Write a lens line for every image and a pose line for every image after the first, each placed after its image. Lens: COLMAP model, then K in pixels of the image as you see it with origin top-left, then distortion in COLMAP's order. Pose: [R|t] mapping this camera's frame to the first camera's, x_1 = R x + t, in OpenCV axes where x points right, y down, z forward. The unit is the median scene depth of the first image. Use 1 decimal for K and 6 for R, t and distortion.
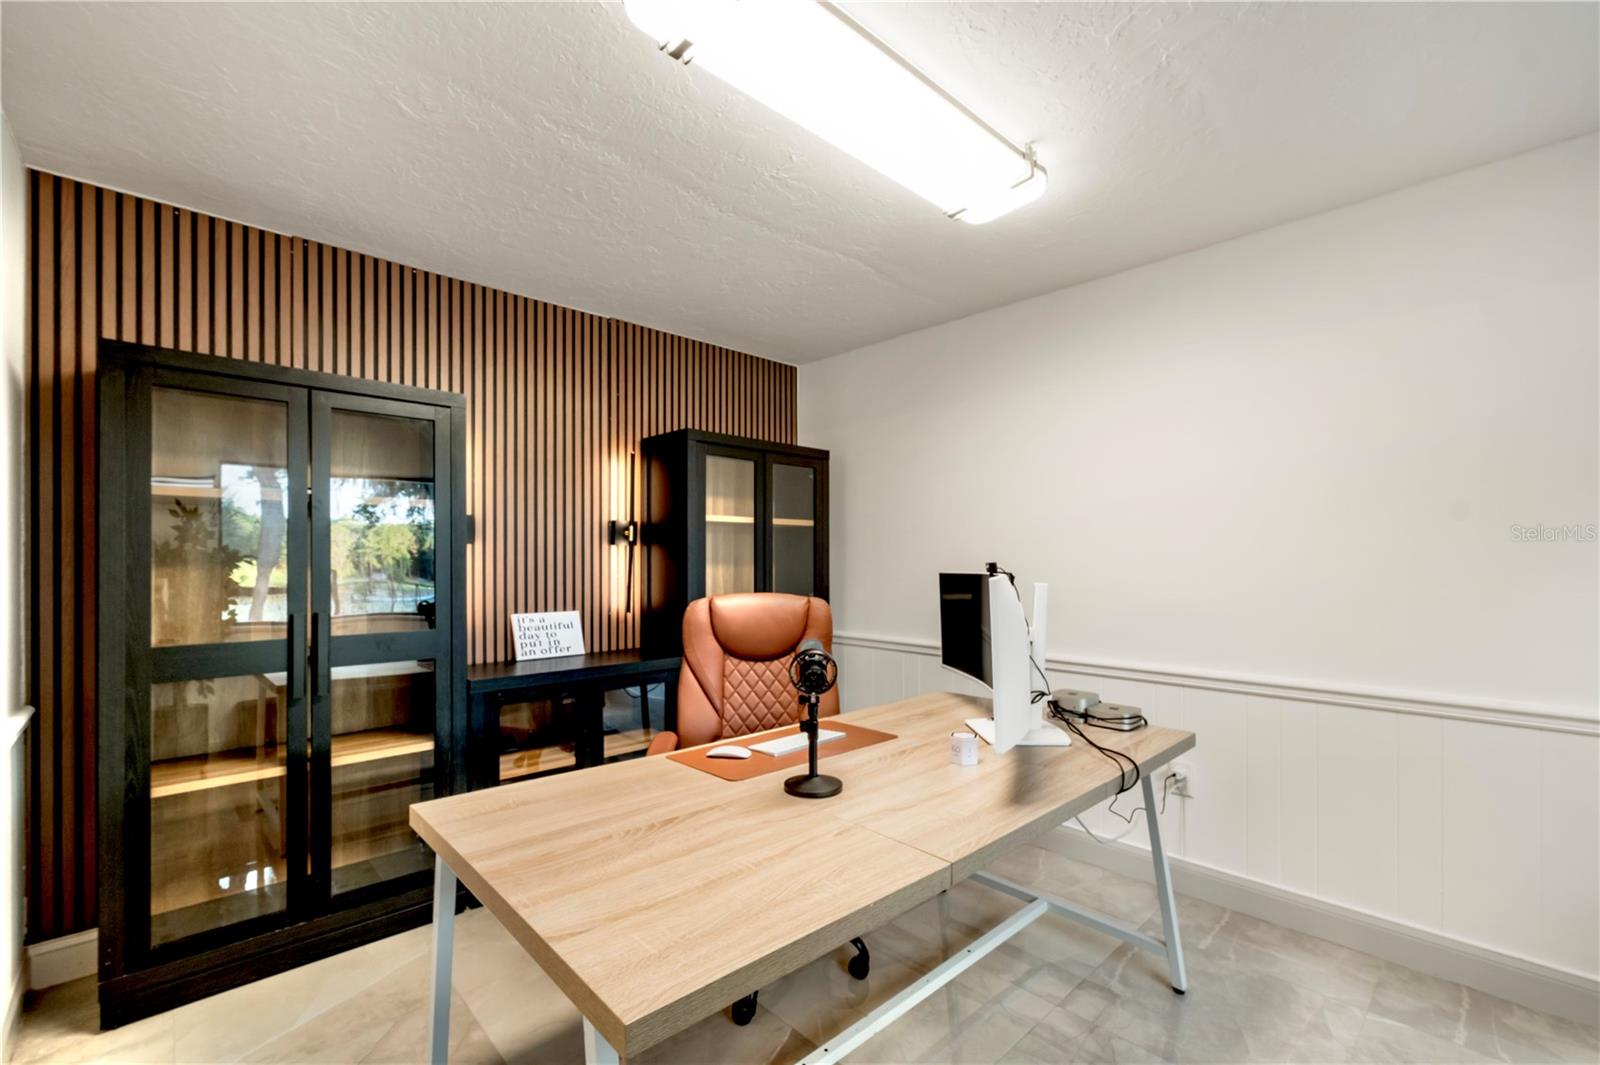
lens RADIAL K [[684.0, 0, 799.2], [0, 684.0, 538.3], [0, 0, 1]] dist [0.003511, 0.000571]
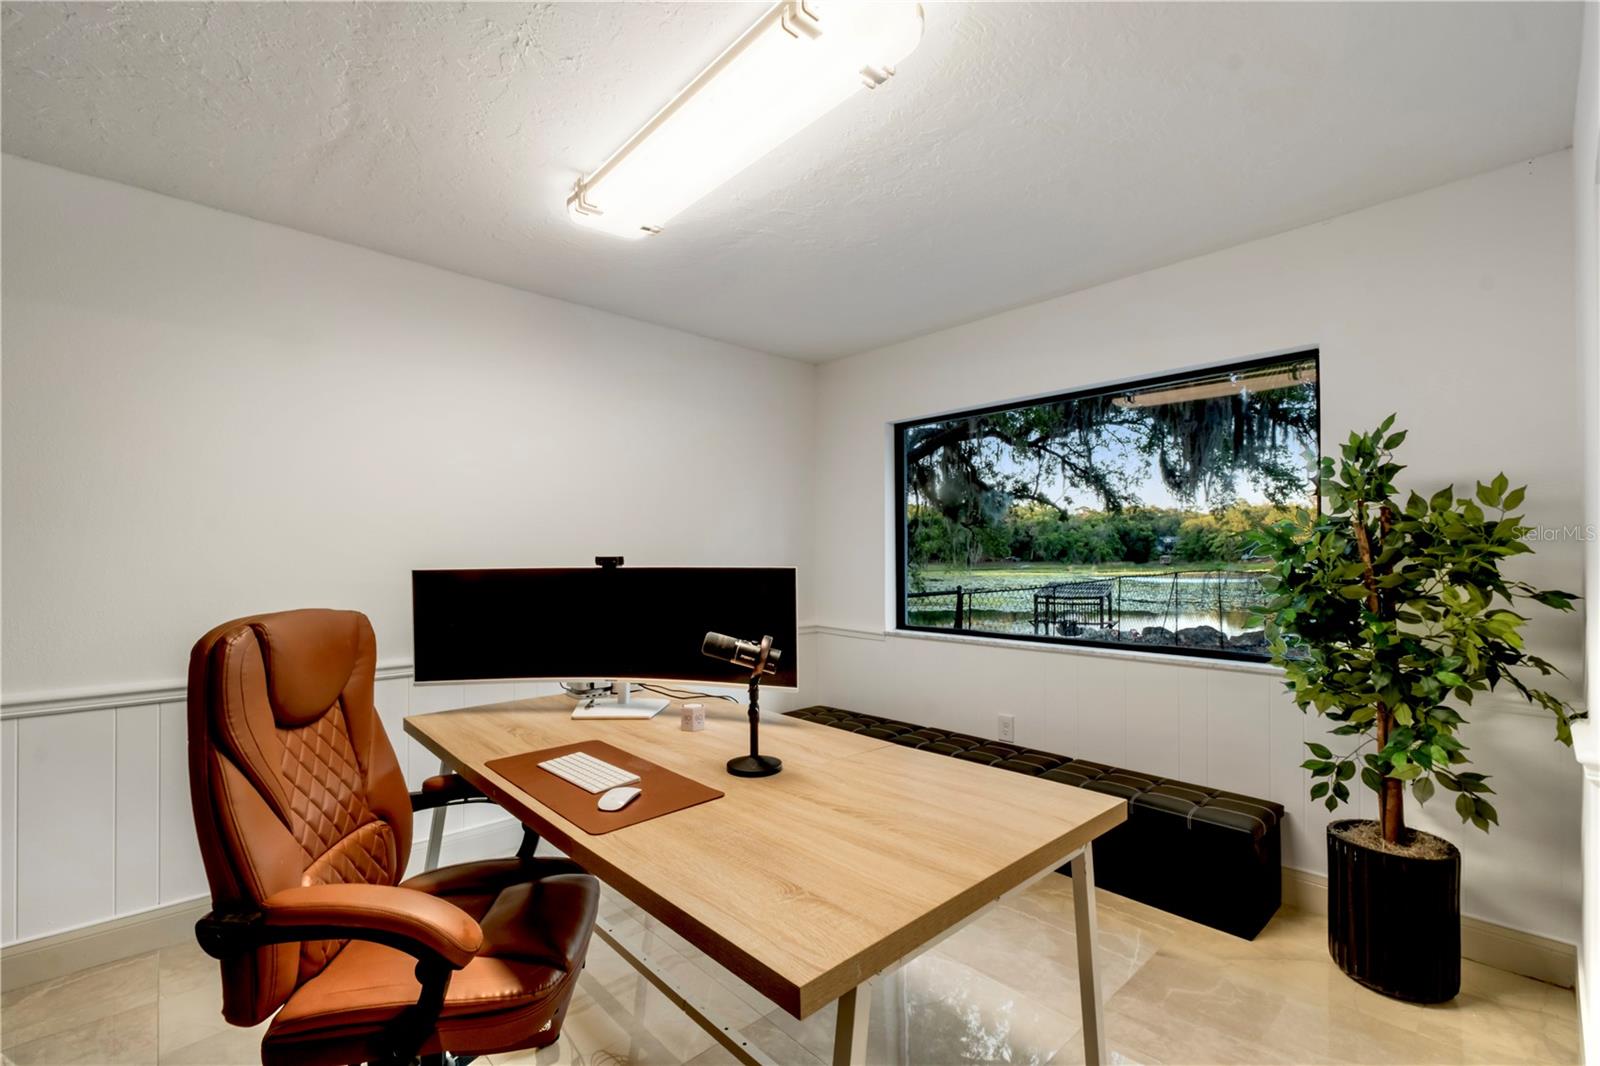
lens RADIAL K [[684.0, 0, 799.2], [0, 684.0, 538.8], [0, 0, 1]] dist [0.003511, 0.000571]
pose [[0.012503, 0.024692, 0.999617, -1.162419], [-0.025502, 0.999378, -0.024367, 0.035939], [-0.999597, -0.025187, 0.013125, 1.022393]]
